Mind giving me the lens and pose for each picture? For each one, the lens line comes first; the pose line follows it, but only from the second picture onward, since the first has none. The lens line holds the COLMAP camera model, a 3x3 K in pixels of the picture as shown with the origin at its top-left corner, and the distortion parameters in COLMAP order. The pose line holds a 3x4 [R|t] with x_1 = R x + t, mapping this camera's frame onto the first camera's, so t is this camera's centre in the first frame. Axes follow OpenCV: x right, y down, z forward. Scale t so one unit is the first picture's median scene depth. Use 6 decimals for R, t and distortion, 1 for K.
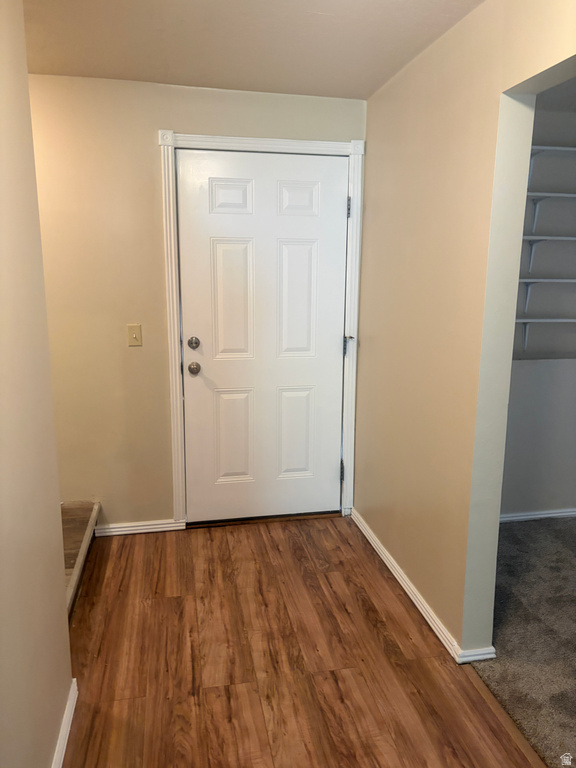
lens RADIAL K [[580.7, 0, 283.9], [0, 580.7, 379.7], [0, 0, 1]] dist [0.040555, -0.049003]
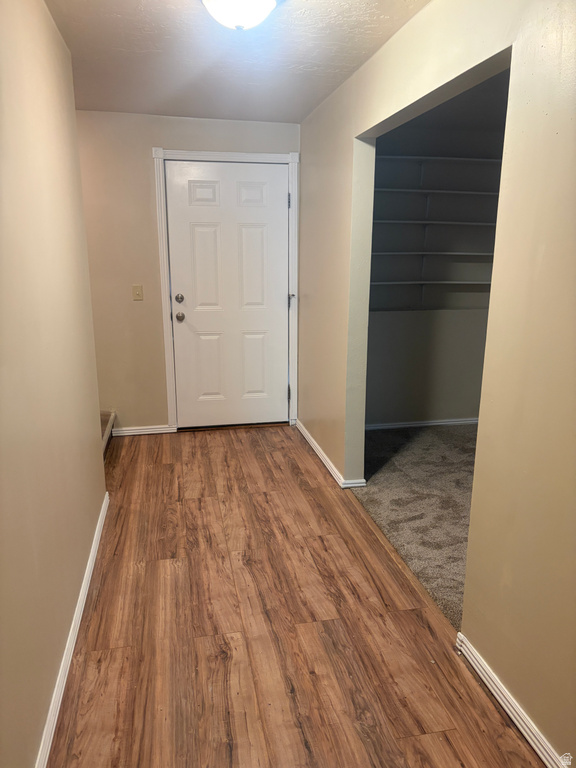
lens RADIAL K [[580.7, 0, 294.7], [0, 580.7, 388.5], [0, 0, 1]] dist [0.040555, -0.049003]
pose [[0.999812, -0.007260, 0.017961, 0.106102], [0.006444, 0.998963, 0.045080, 0.102070], [-0.018270, -0.044956, 0.998822, -0.467065]]
